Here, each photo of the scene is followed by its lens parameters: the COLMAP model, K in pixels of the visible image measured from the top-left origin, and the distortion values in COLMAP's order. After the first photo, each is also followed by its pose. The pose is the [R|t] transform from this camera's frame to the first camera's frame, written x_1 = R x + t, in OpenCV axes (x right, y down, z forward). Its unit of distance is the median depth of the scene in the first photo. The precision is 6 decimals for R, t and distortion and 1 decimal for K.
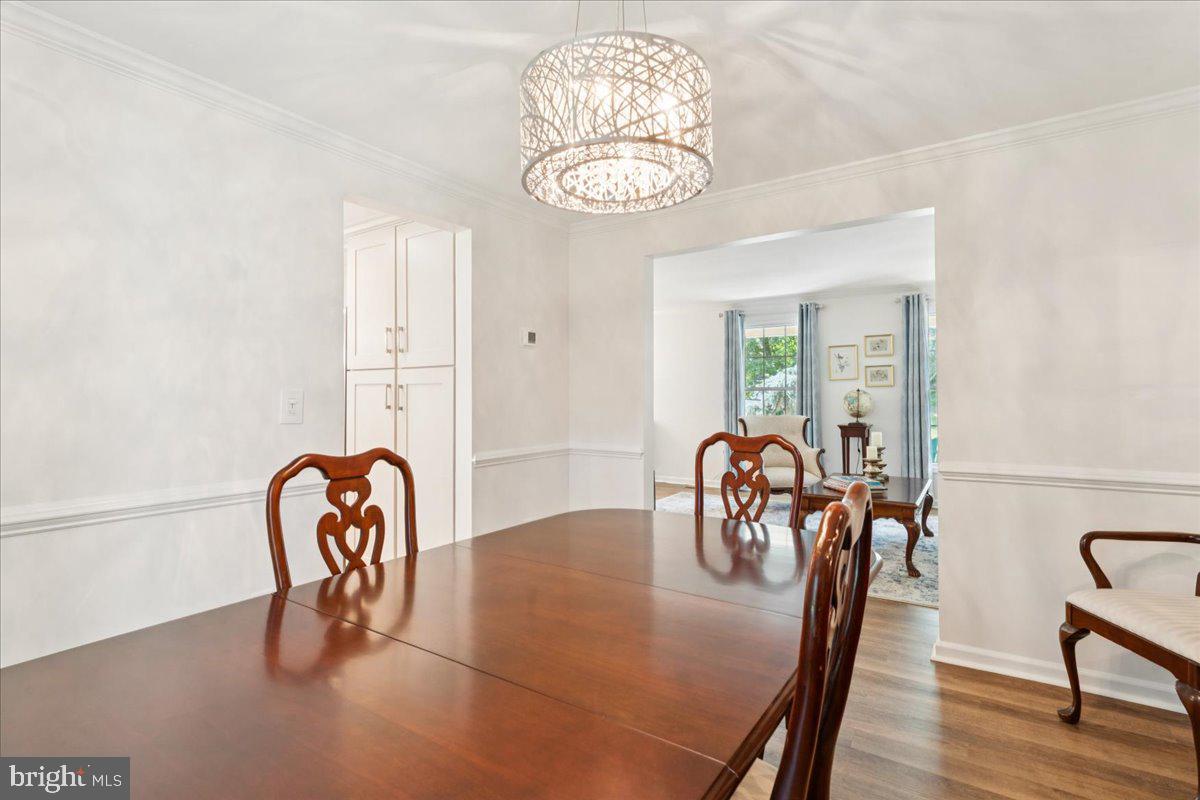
lens RADIAL K [[581.7, 0, 599.9], [0, 581.7, 392.7], [0, 0, 1]] dist [0.001997, 0.000756]
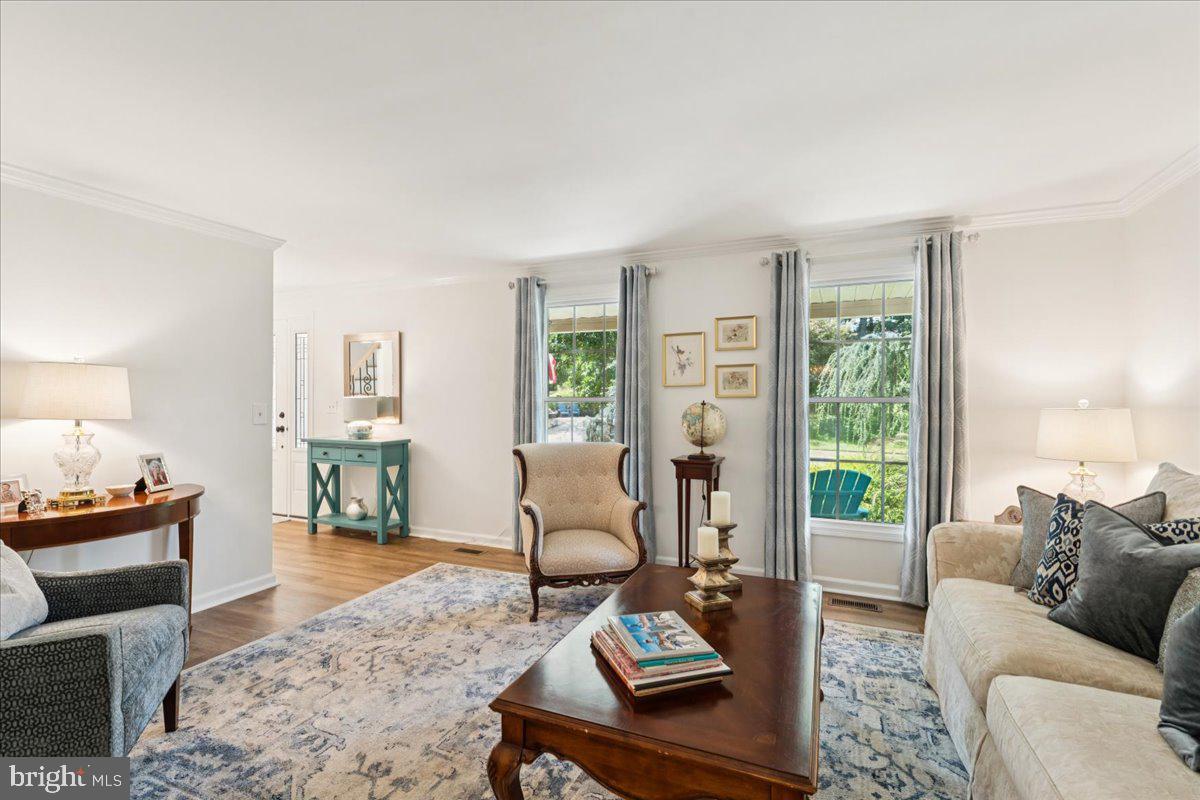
lens RADIAL K [[545.5, 0, 597.7], [0, 545.5, 406.2], [0, 0, 1]] dist [0.003482, 0.000010]
pose [[0.986631, 0.006283, 0.162852, 0.235751], [-0.008692, 0.999863, 0.014082, -0.008364], [-0.162741, -0.015309, 0.986550, 0.438902]]
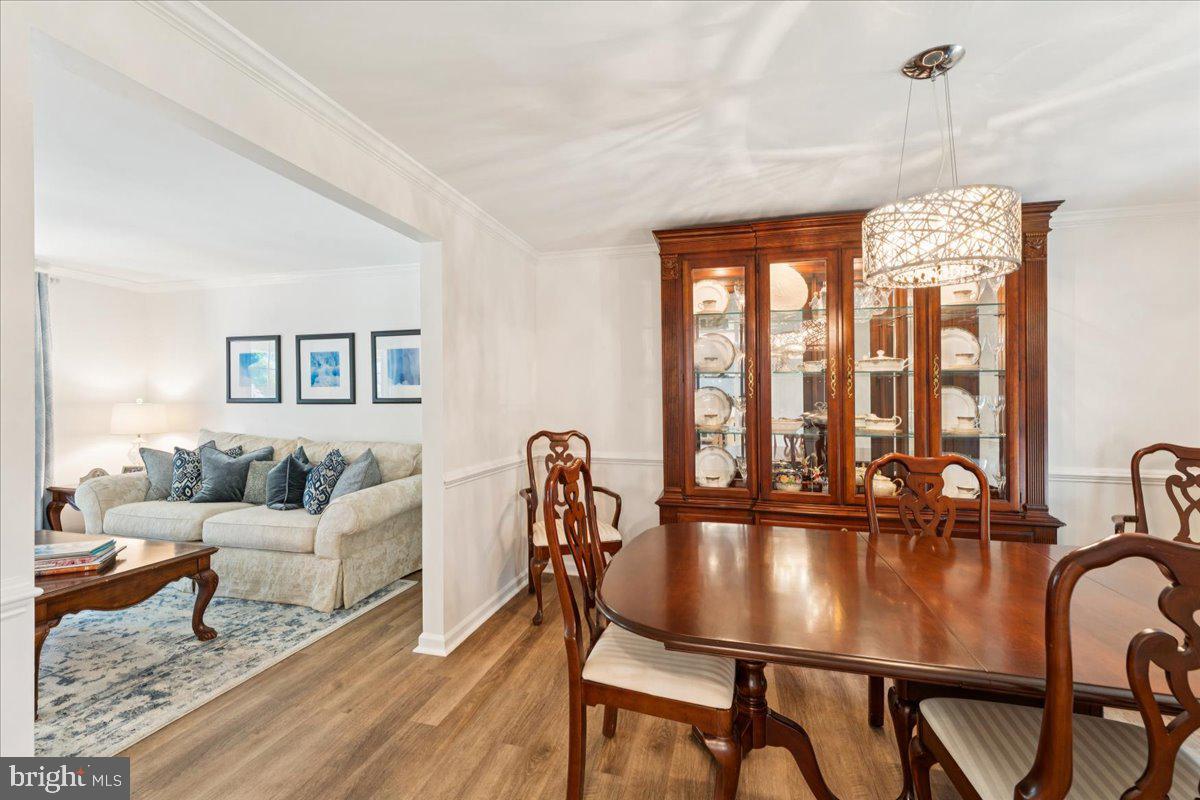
lens RADIAL K [[505.4, 0, 600.0], [0, 505.4, 400.0], [0, 0, 1]] dist [-0.001758, -0.000604]
pose [[-0.319347, 0.010389, 0.947581, -0.177075], [-0.005782, 0.999900, -0.012912, -0.004449], [-0.947620, -0.009603, -0.319255, 0.431059]]
